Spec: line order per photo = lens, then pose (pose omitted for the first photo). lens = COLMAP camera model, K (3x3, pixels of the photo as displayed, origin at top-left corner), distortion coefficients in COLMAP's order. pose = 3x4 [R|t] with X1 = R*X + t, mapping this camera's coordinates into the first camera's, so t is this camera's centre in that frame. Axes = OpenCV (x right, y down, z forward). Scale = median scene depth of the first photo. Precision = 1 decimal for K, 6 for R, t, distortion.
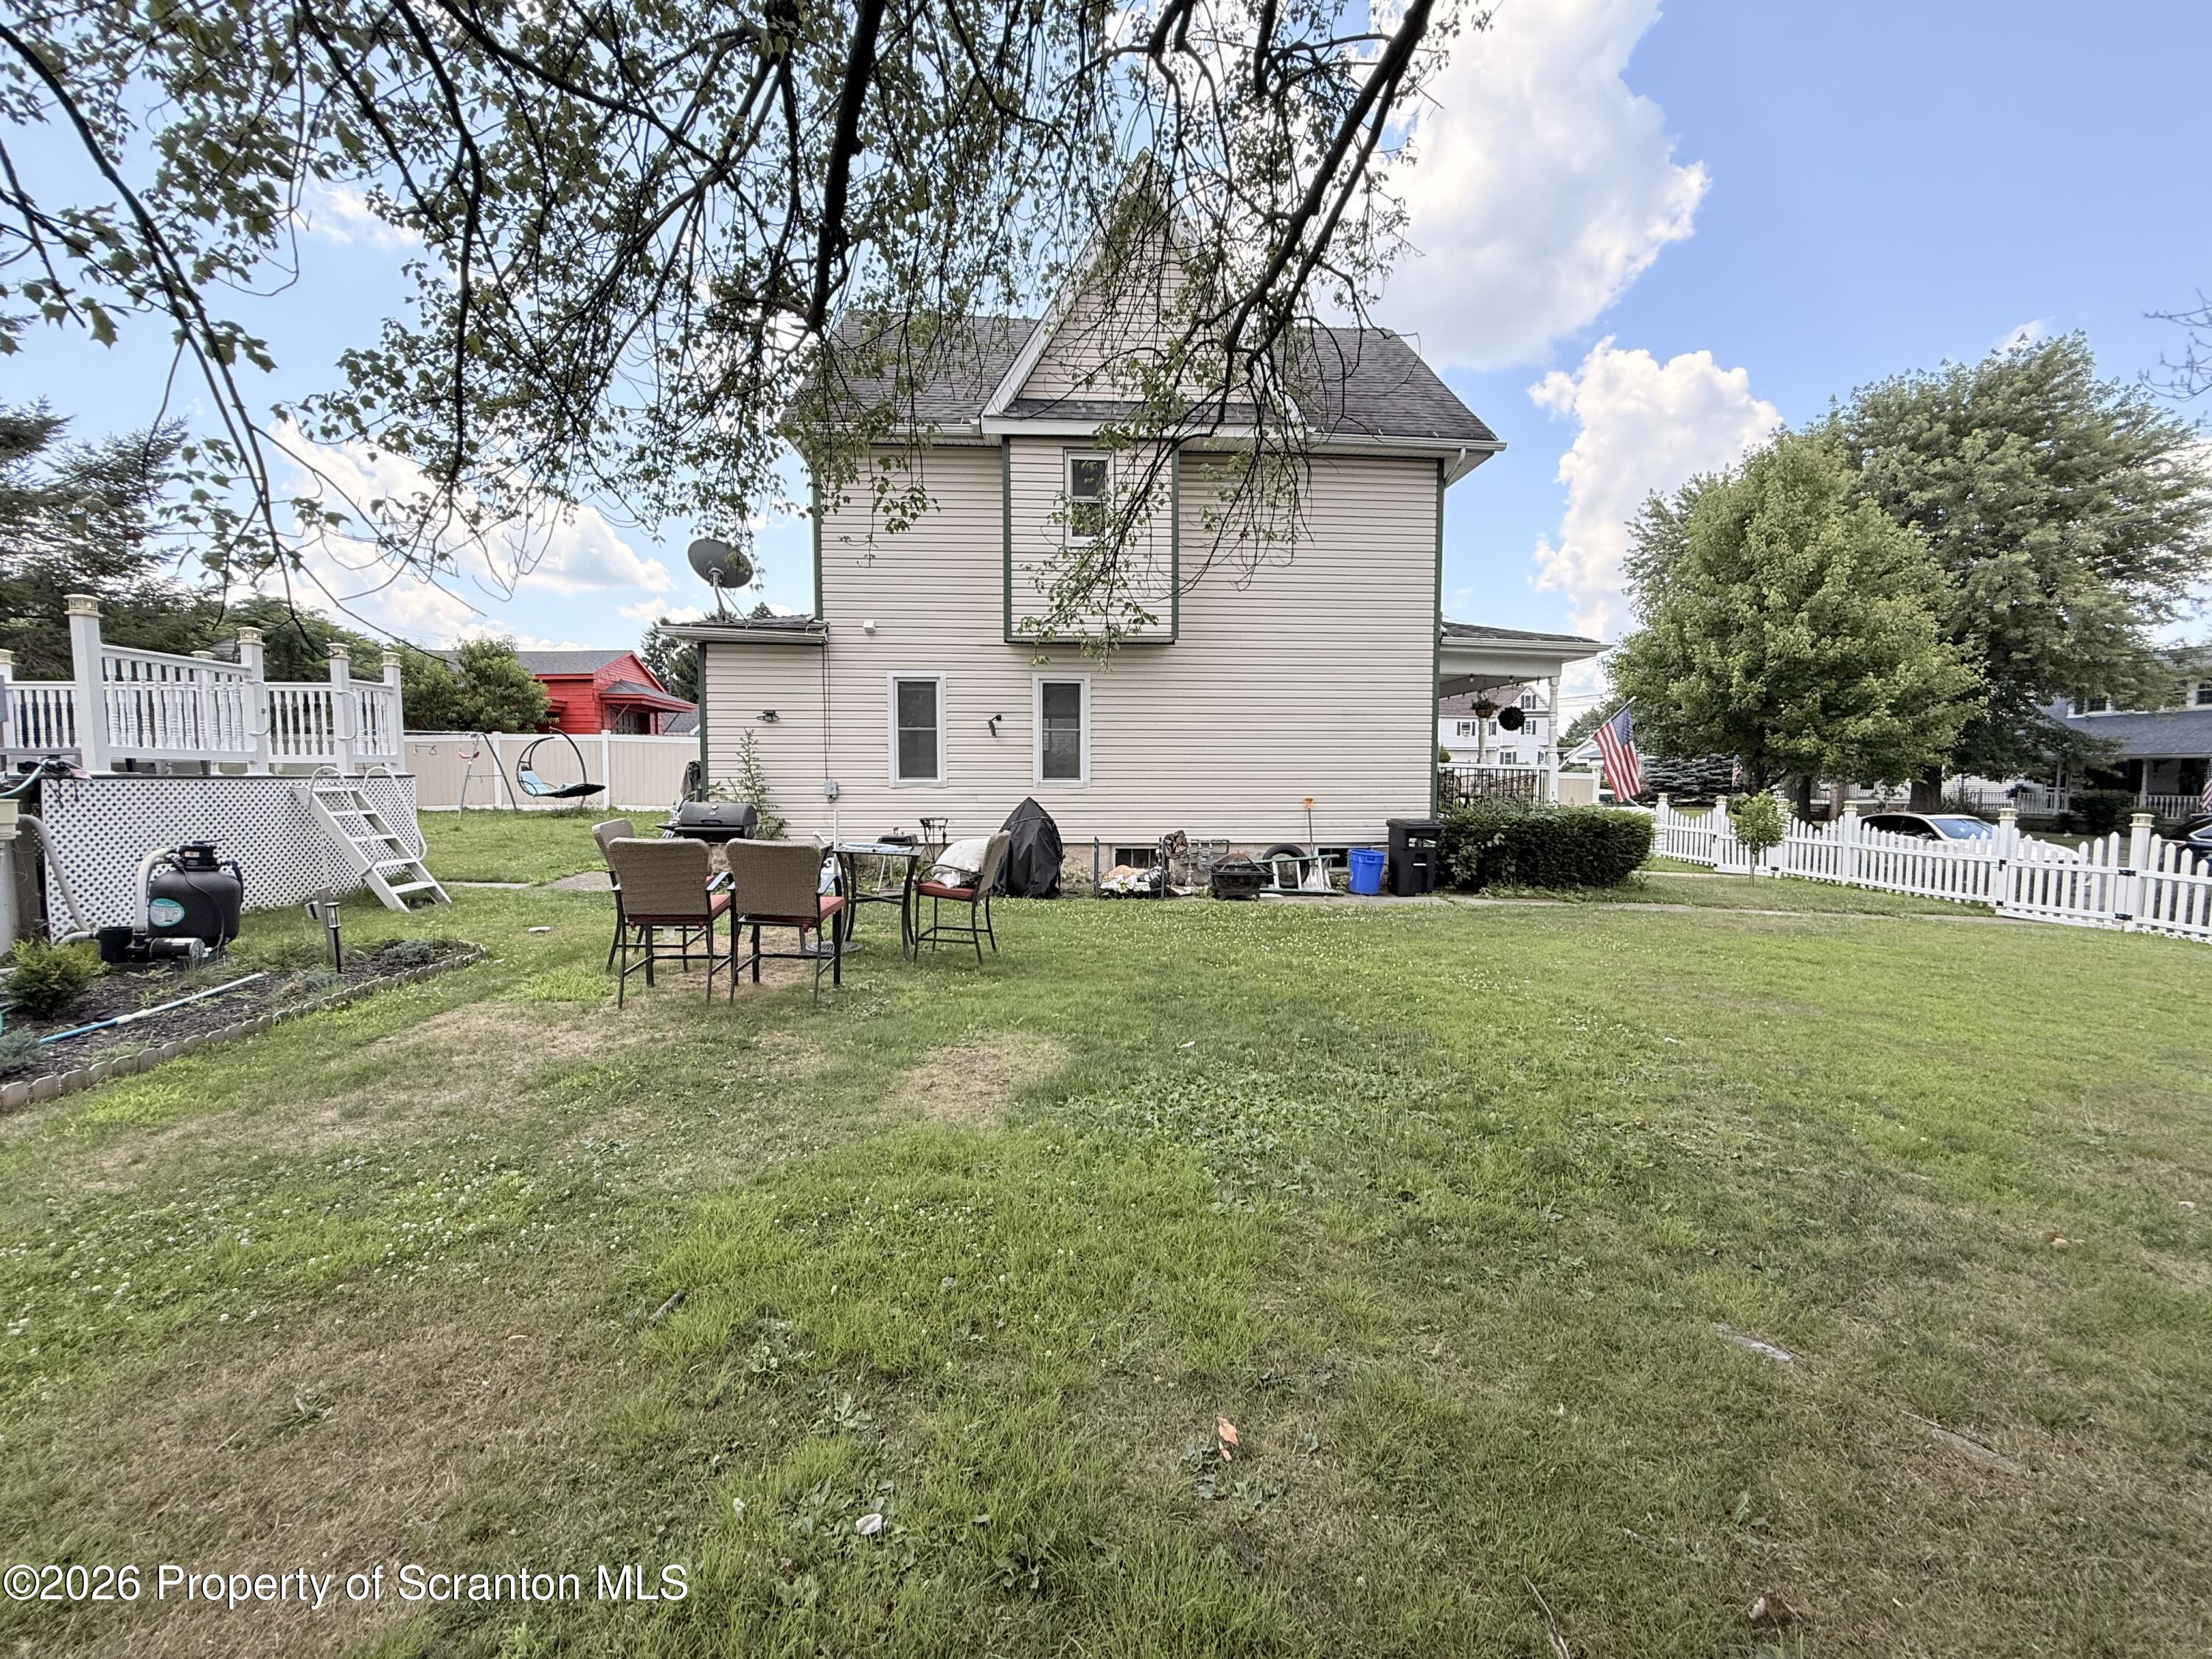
lens RADIAL K [[877.1, 0, 1107.5], [0, 877.1, 837.1], [0, 0, 1]] dist [-0.001581, 0.000318]
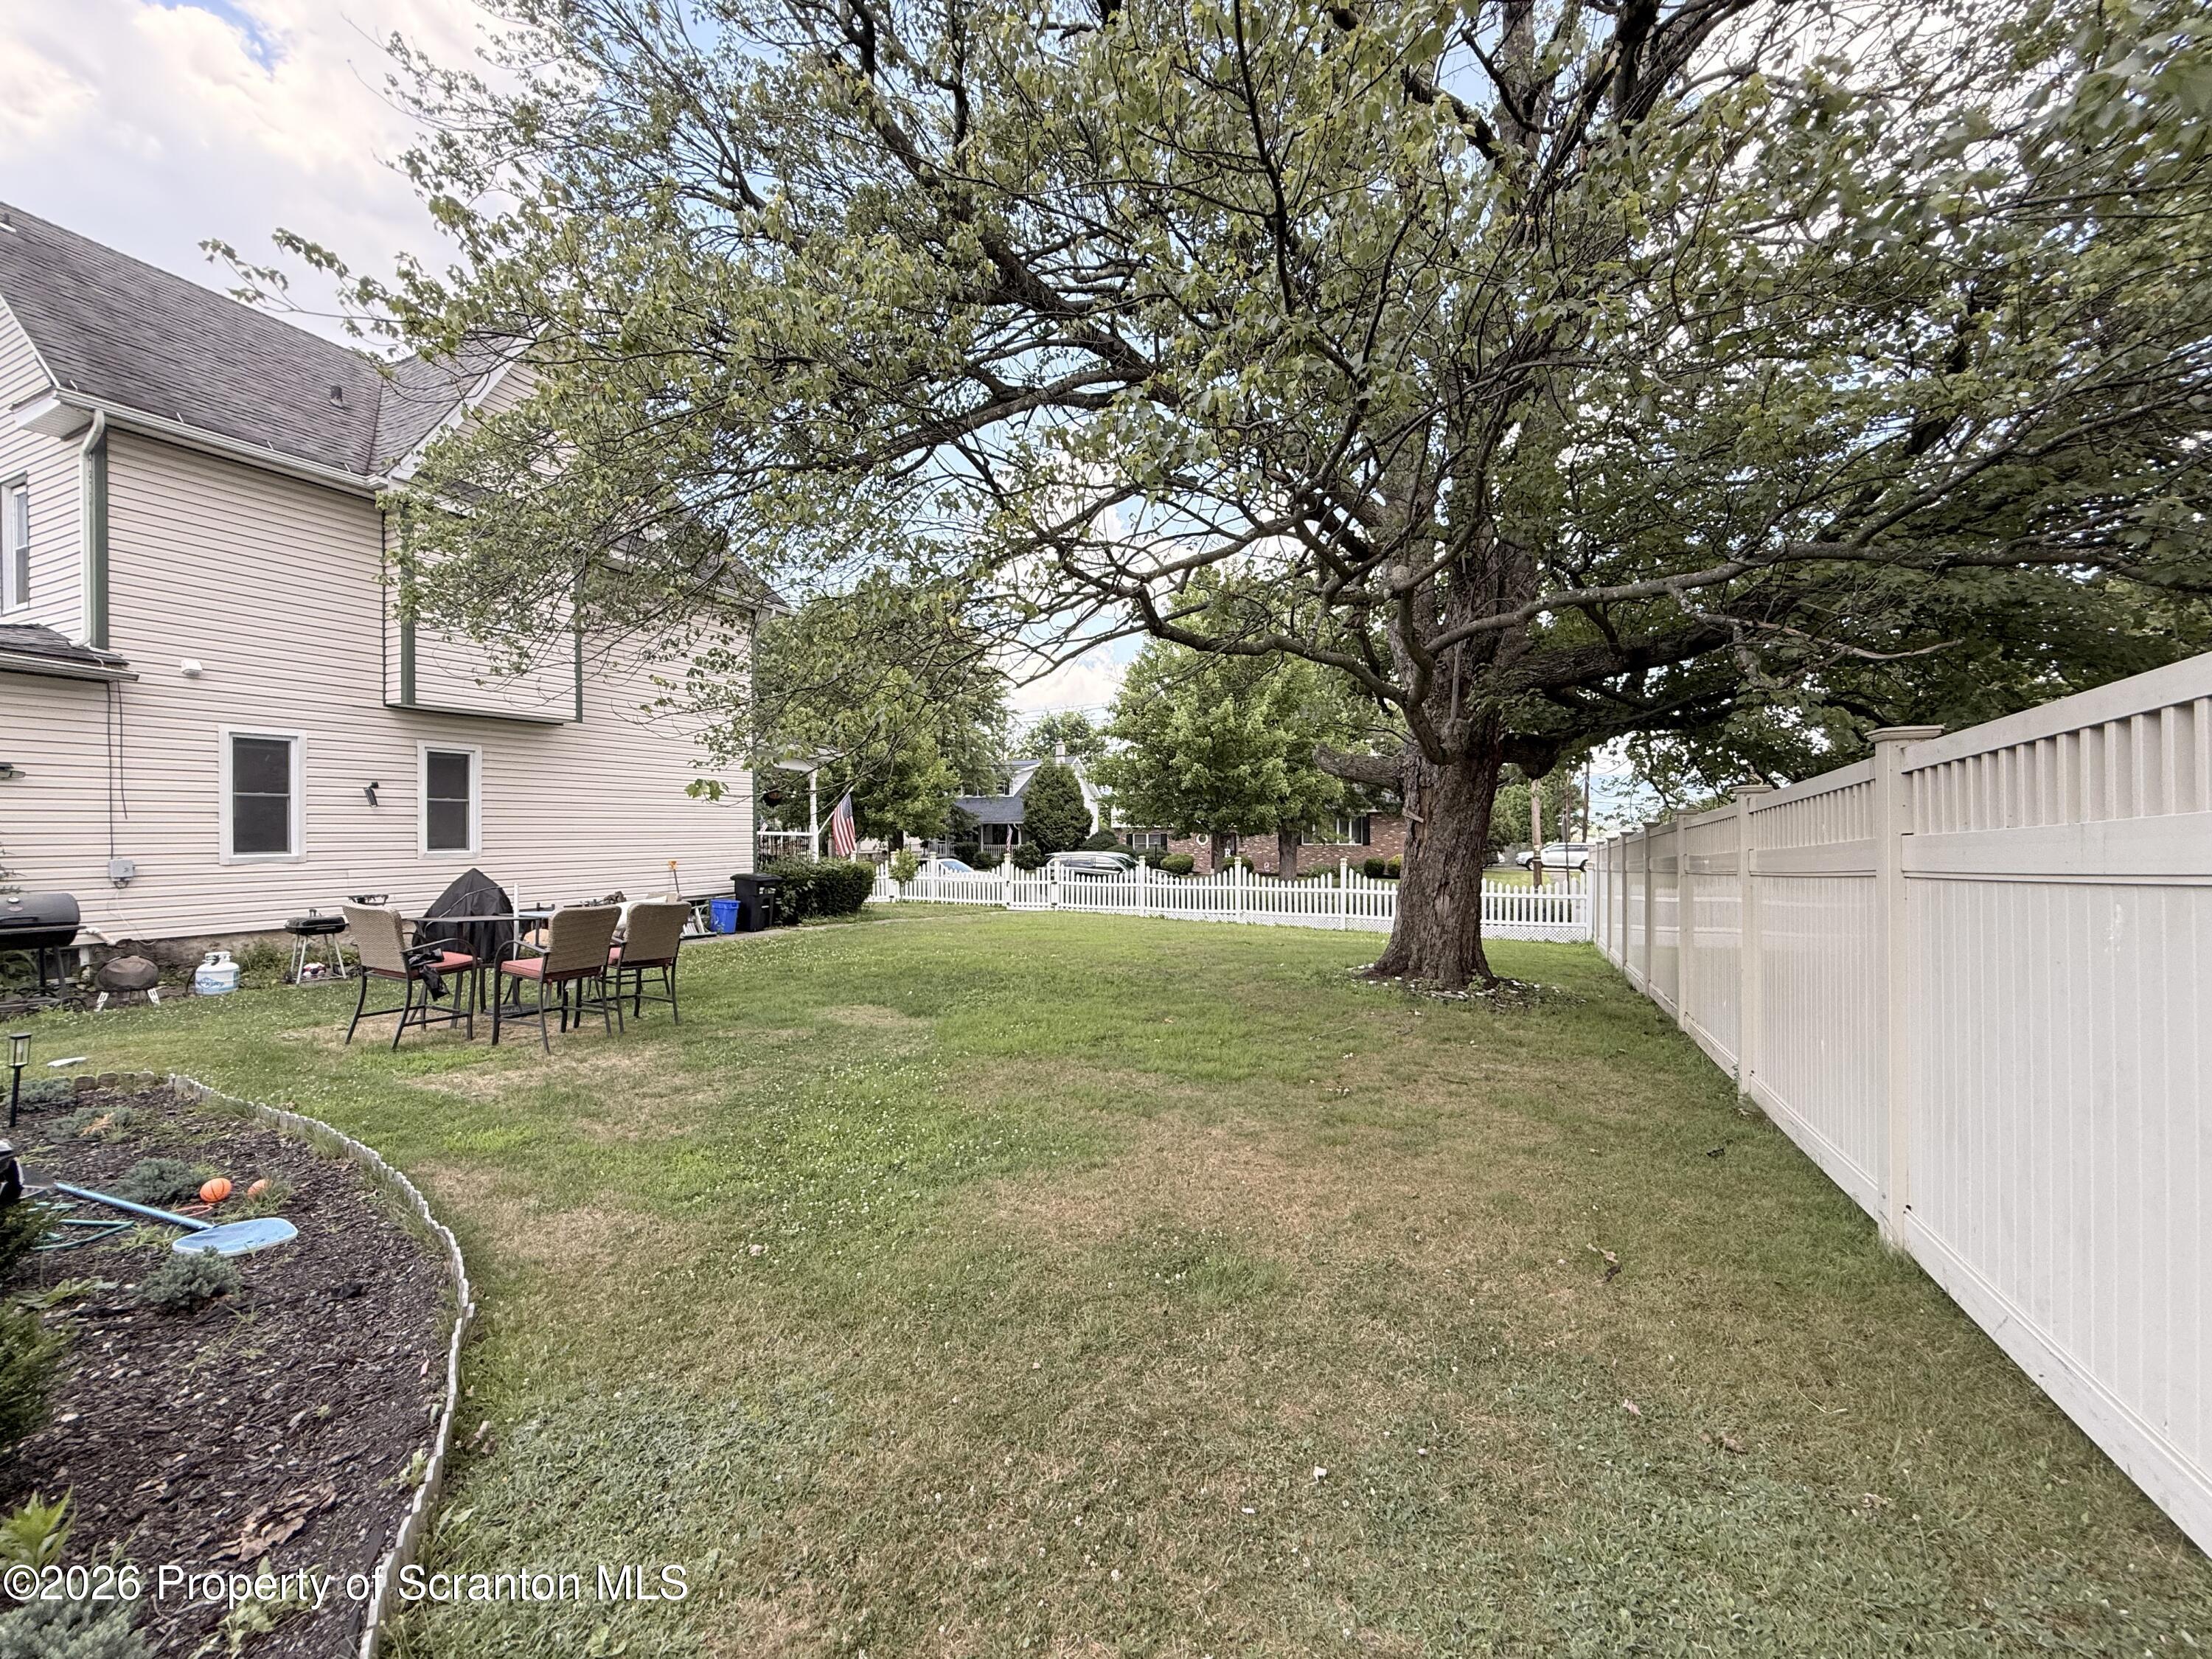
lens RADIAL K [[877.1, 0, 1100.8], [0, 877.1, 828.8], [0, 0, 1]] dist [-0.001581, 0.000318]
pose [[0.484095, -0.001848, 0.875014, -0.565066], [0.066636, 0.997172, -0.034760, -0.007130], [-0.872475, 0.075135, 0.482849, -0.113485]]
